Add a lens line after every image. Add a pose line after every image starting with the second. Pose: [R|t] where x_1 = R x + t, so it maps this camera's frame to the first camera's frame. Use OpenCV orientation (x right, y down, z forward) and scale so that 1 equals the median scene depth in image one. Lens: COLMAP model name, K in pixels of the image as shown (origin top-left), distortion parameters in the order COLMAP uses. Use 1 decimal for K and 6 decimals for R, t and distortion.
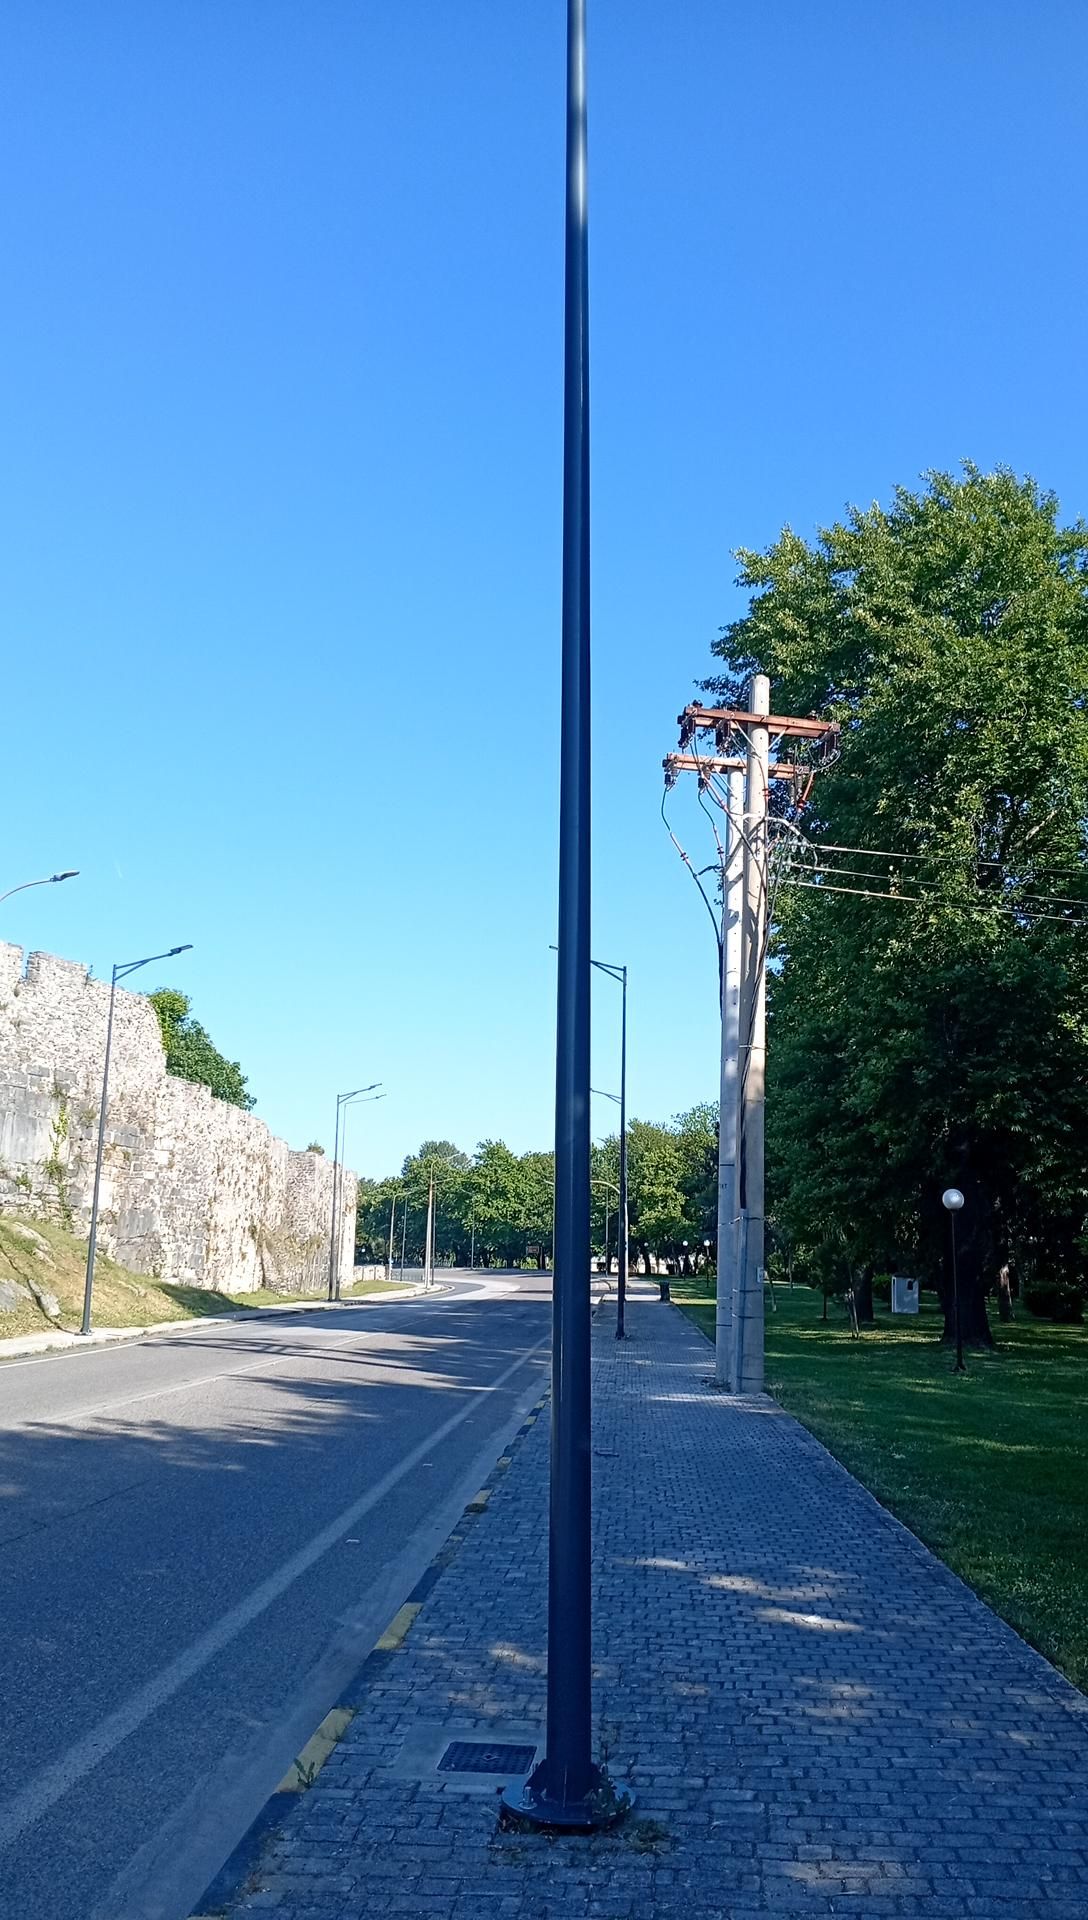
lens RADIAL K [[1474.2, 0, 544.0], [0, 1474.2, 960.0], [0, 0, 1]] dist [0.076206, -0.000968]
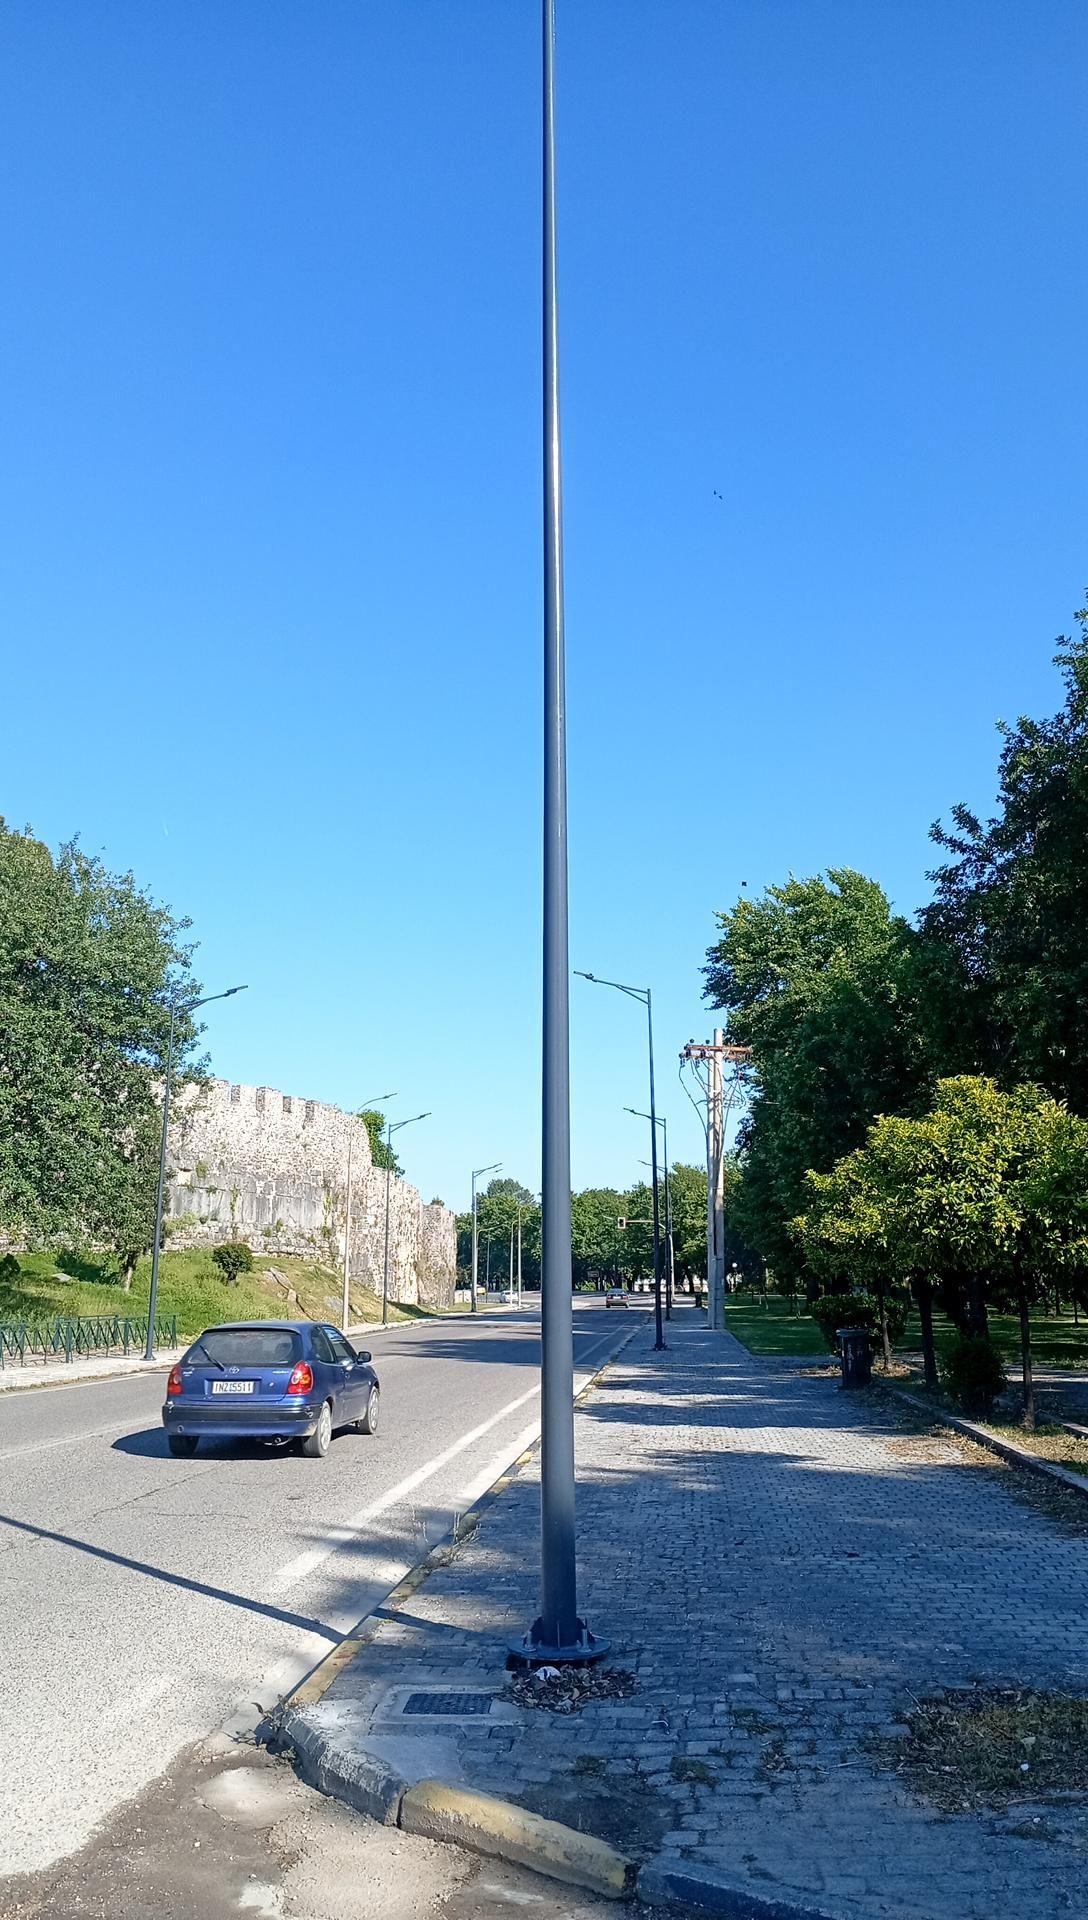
lens RADIAL K [[1622.9, 0, 578.7], [0, 1622.9, 930.3], [0, 0, 1]] dist [0.064900, -0.009315]
pose [[0.999727, -0.023364, 0.000833, -0.056292], [0.023374, 0.999620, -0.014589, -0.235136], [-0.000492, 0.014604, 0.999893, -1.193084]]
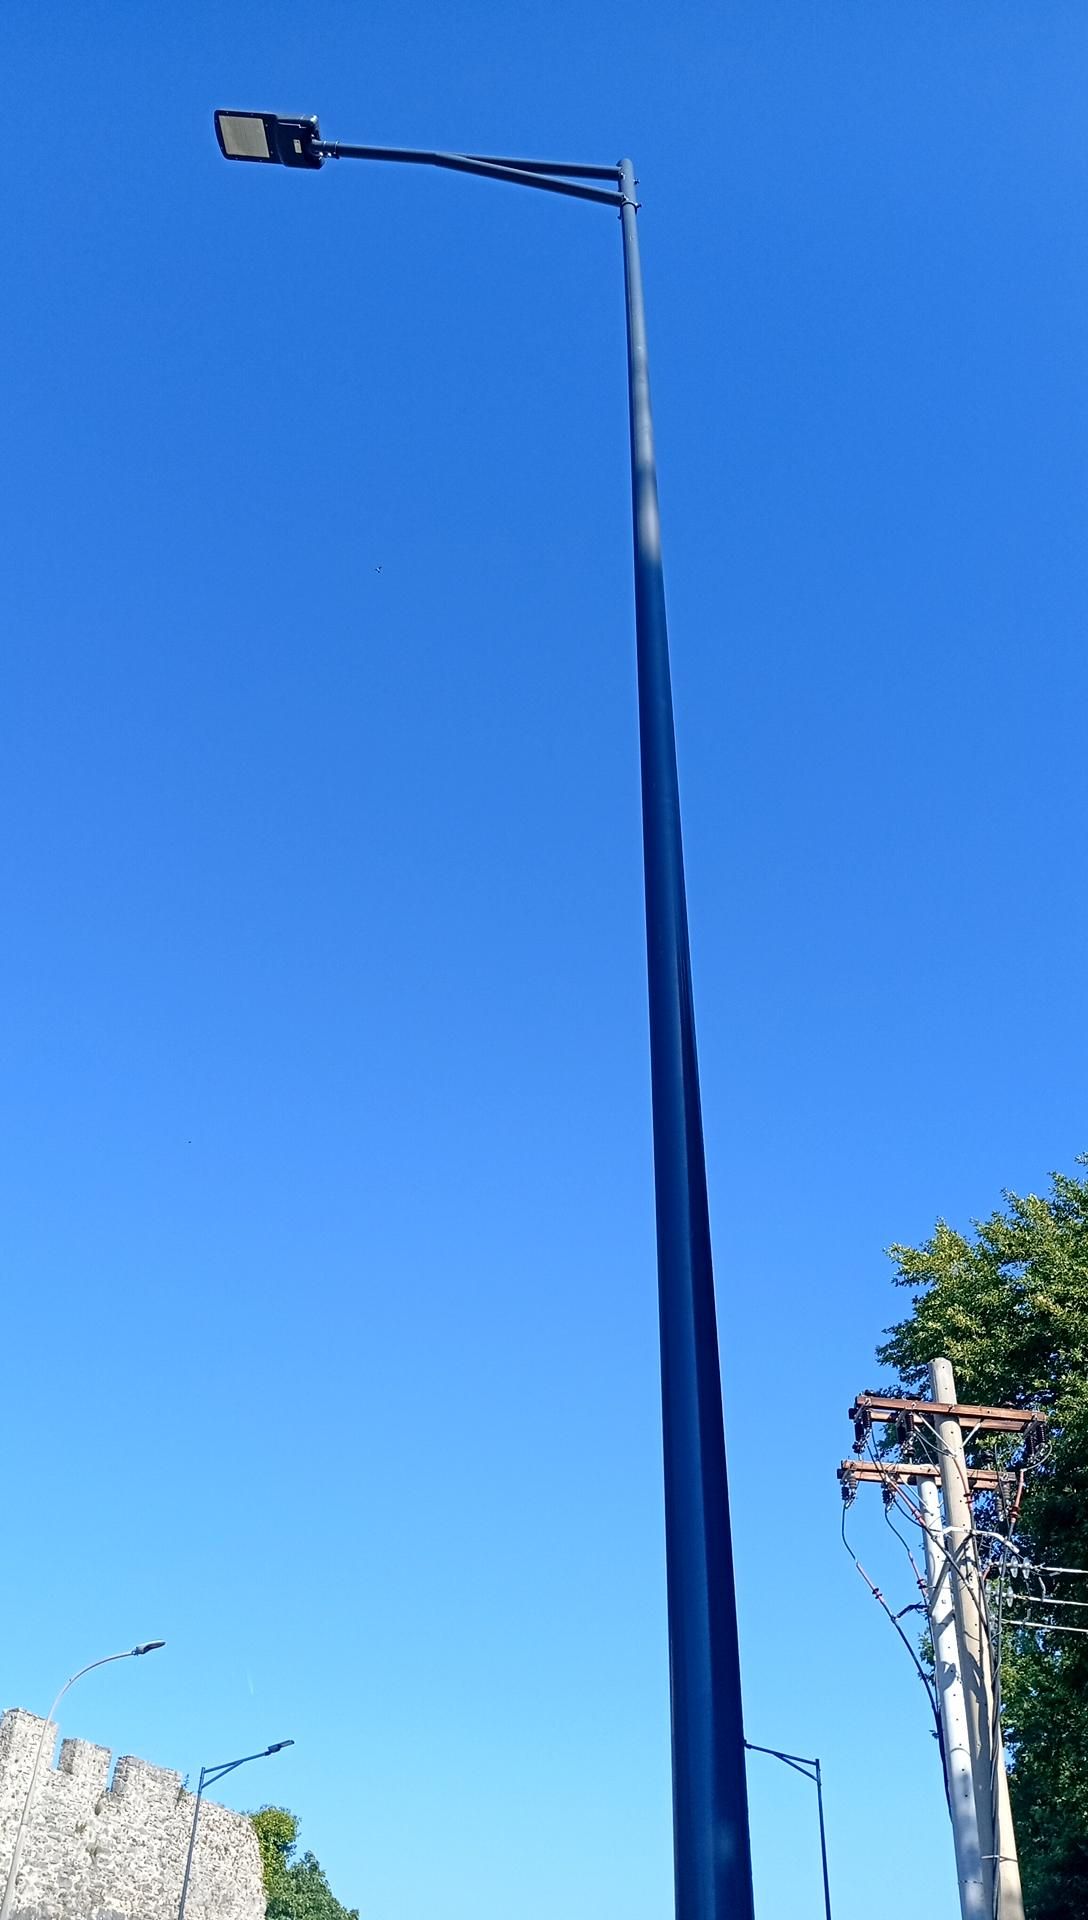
lens RADIAL K [[1471.1, 0, 544.0], [0, 1471.1, 960.0], [0, 0, 1]] dist [0.001018, -0.039769]
pose [[0.994196, -0.065164, -0.085607, 0.004149], [0.015017, 0.871964, -0.489340, 0.015402], [0.106534, 0.485214, 0.867881, 0.092699]]
